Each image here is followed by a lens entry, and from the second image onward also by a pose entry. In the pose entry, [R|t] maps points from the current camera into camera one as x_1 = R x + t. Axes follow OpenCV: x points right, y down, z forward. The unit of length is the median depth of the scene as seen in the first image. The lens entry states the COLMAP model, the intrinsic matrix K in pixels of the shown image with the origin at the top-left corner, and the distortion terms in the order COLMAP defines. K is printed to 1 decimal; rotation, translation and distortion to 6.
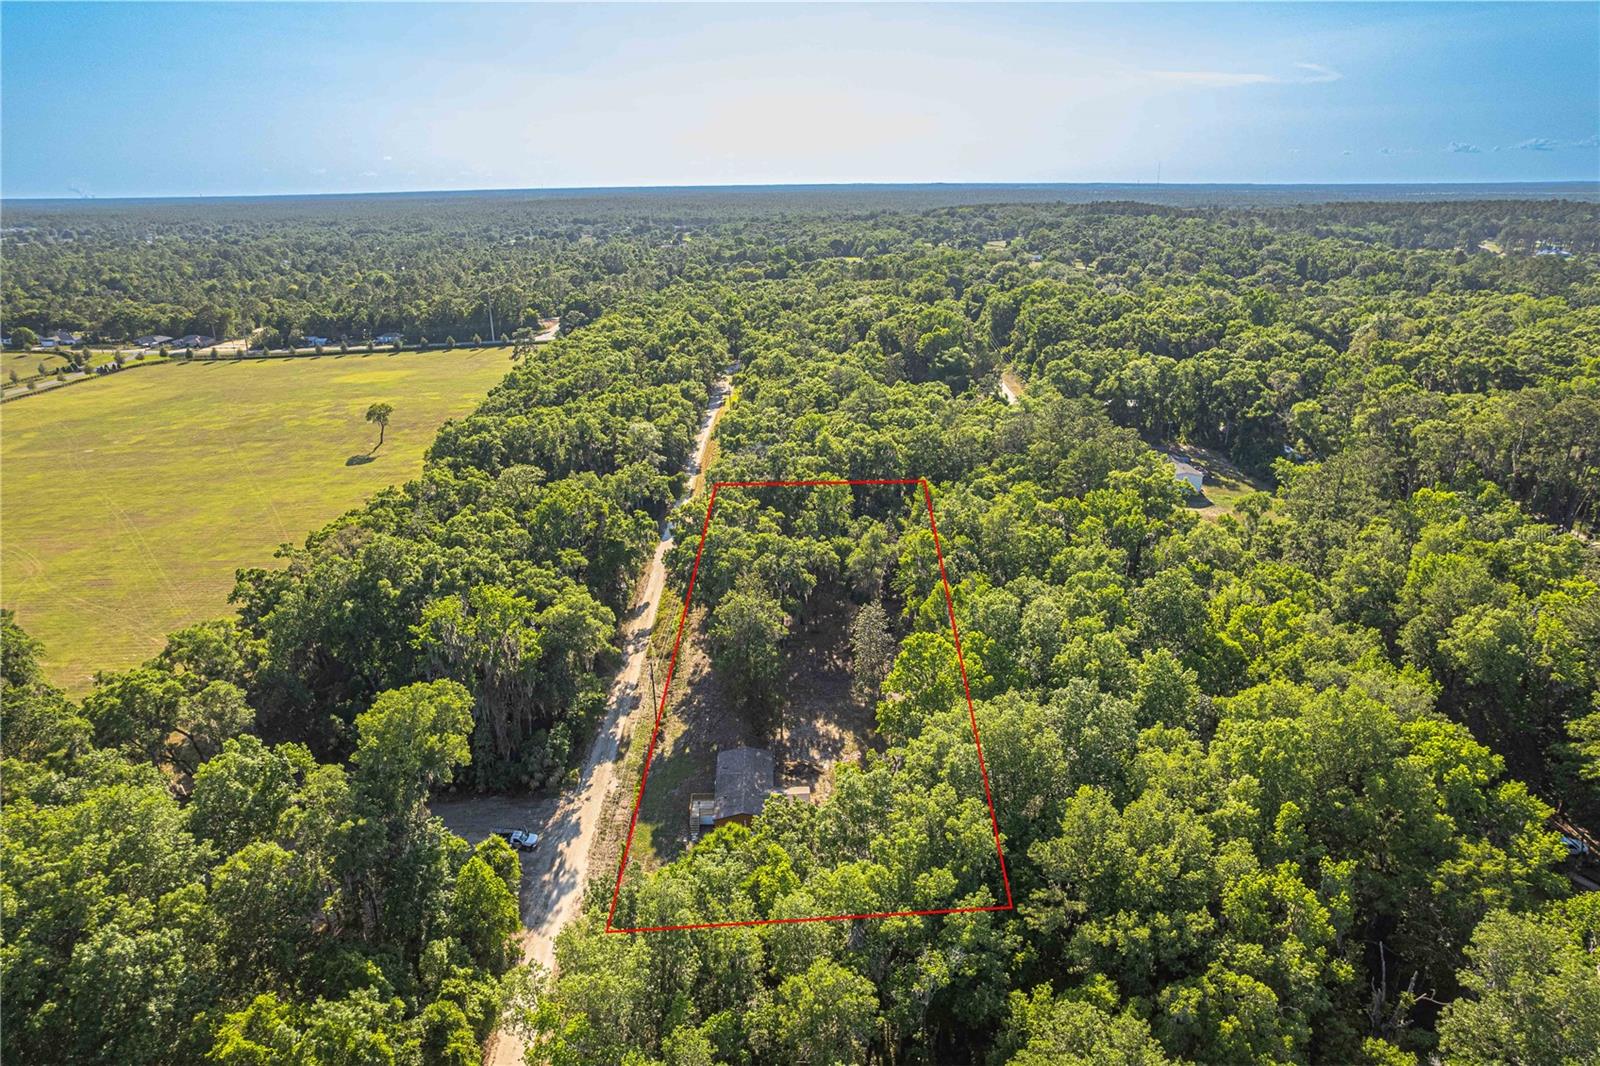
lens RADIAL K [[1033.8, 0, 801.1], [0, 1033.8, 530.4], [0, 0, 1]] dist [-0.077862, 0.068675]
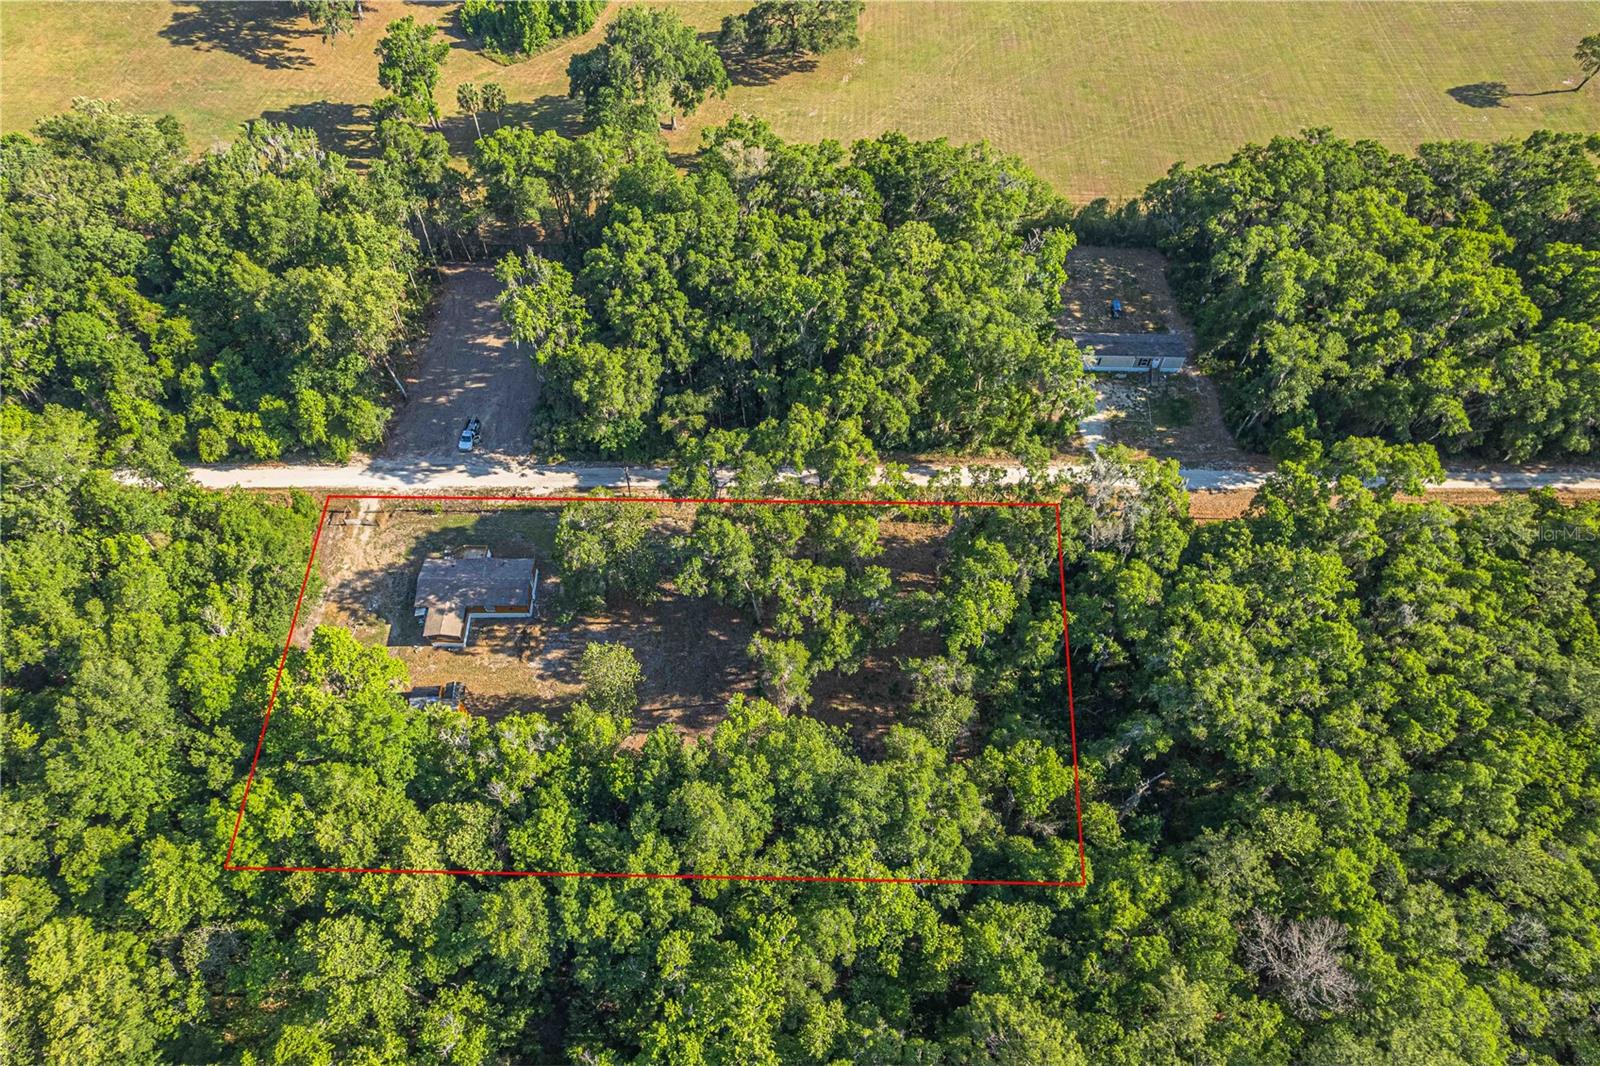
lens RADIAL K [[1033.8, 0, 787.1], [0, 1033.8, 522.8], [0, 0, 1]] dist [-0.077862, 0.068675]
pose [[-0.034999, 0.826518, -0.561821, 0.156976], [-0.321942, 0.522873, 0.789276, -0.237441], [0.946112, 0.208498, 0.247791, 0.337752]]
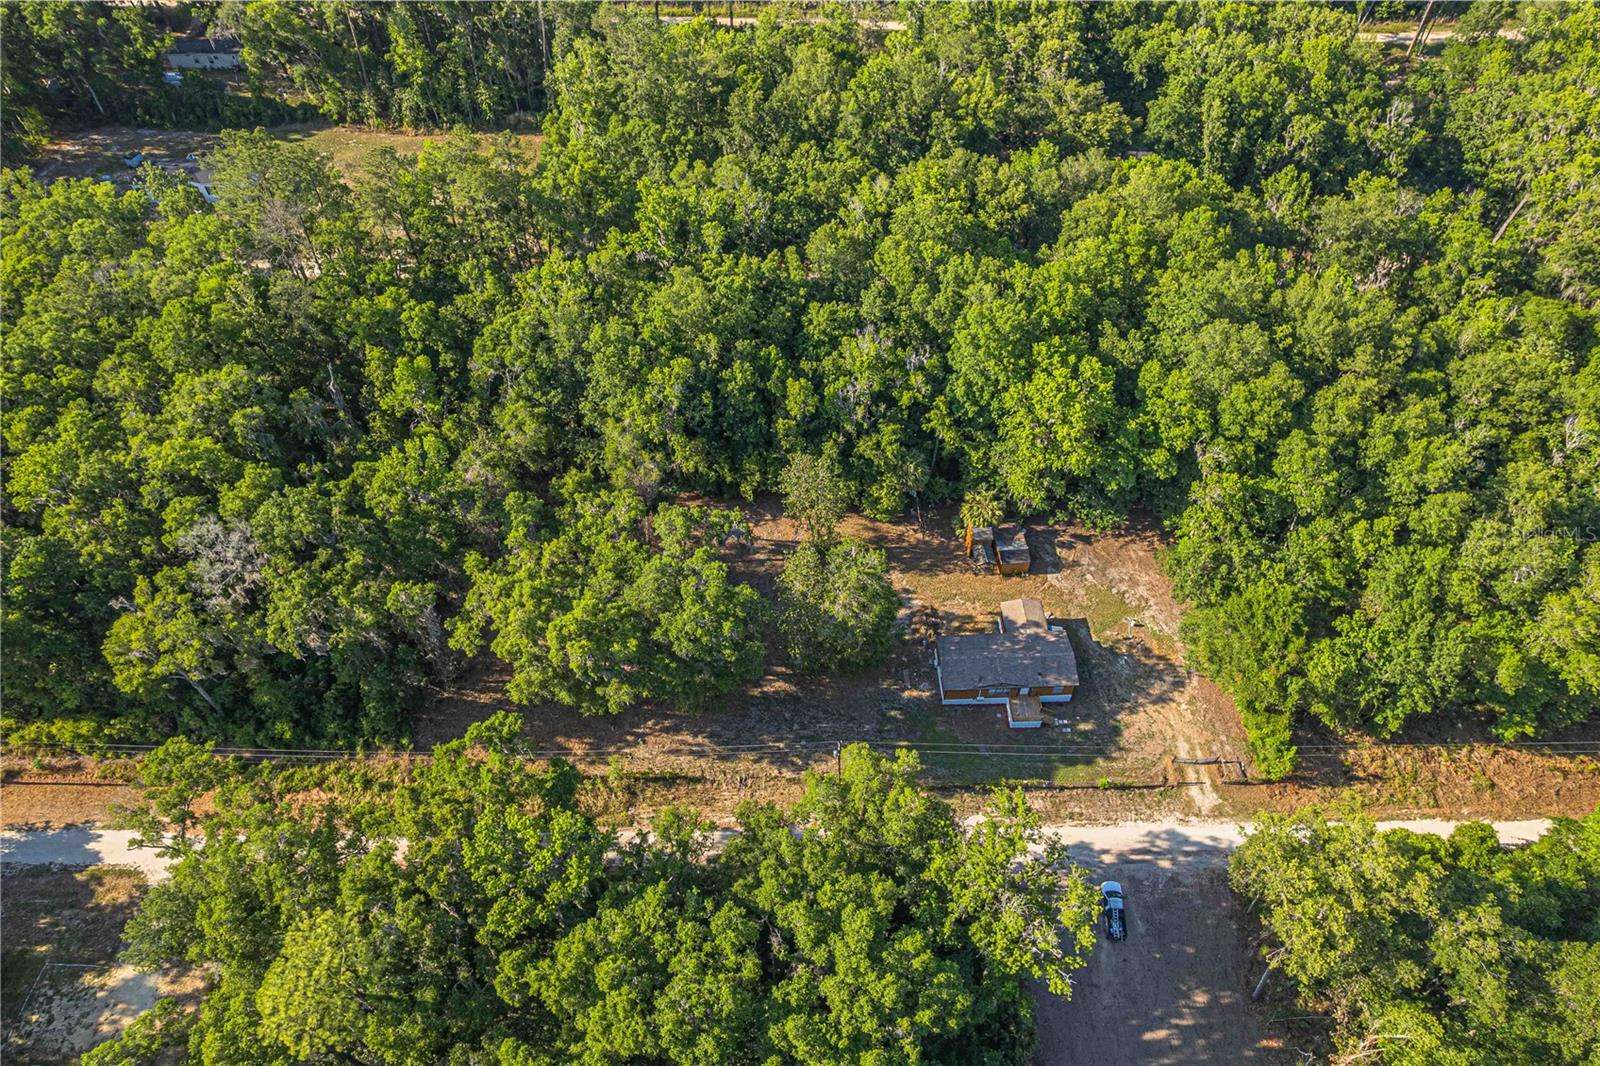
lens RADIAL K [[1033.8, 0, 795.4], [0, 1033.8, 533.8], [0, 0, 1]] dist [-0.077862, 0.068675]
pose [[-0.011885, -0.770655, 0.637142, -0.176484], [0.331984, 0.598002, 0.729507, -0.174608], [-0.943210, 0.220191, 0.248738, 0.304120]]
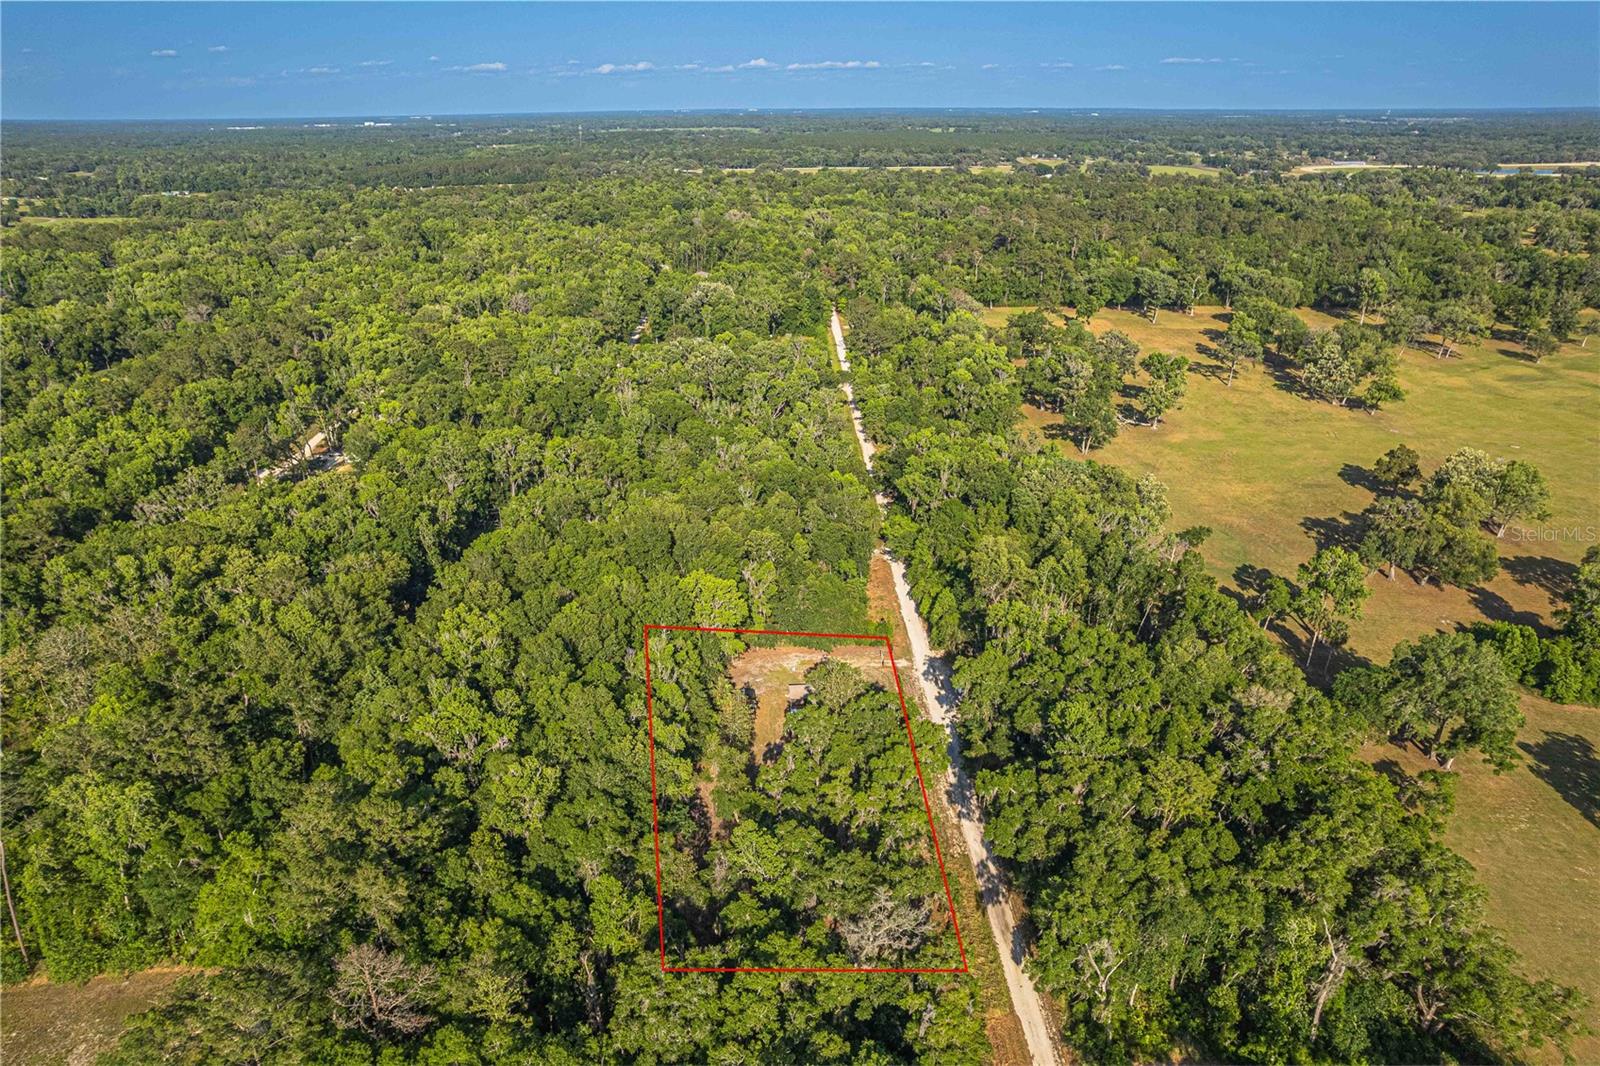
lens RADIAL K [[1033.8, 0, 795.9], [0, 1033.8, 517.6], [0, 0, 1]] dist [-0.077862, 0.068675]
pose [[-0.999802, 0.004627, -0.019342, 0.009014], [-0.009323, 0.750028, 0.661340, -0.305019], [0.017567, 0.661390, -0.749837, 0.636803]]
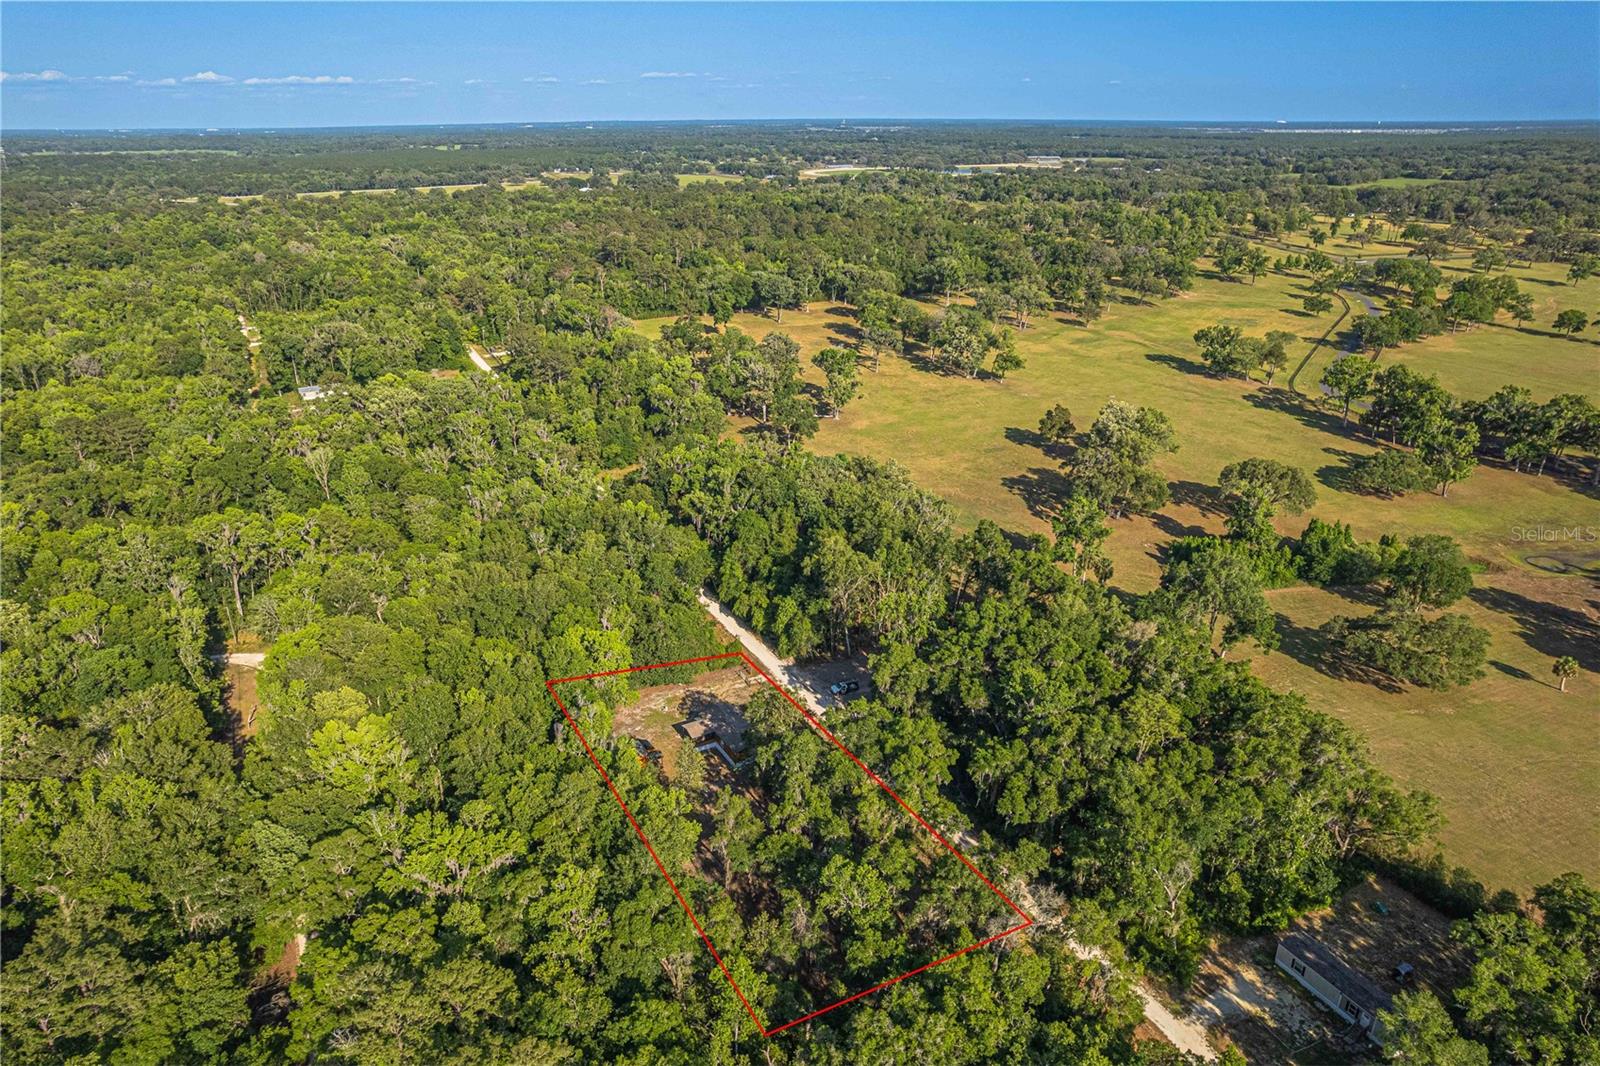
lens RADIAL K [[1033.8, 0, 798.0], [0, 1033.8, 530.1], [0, 0, 1]] dist [-0.077862, 0.068675]
pose [[-0.888650, 0.169418, -0.426145, 0.142983], [-0.153755, 0.765397, 0.624921, -0.290000], [0.432043, 0.620858, -0.654121, 0.595722]]
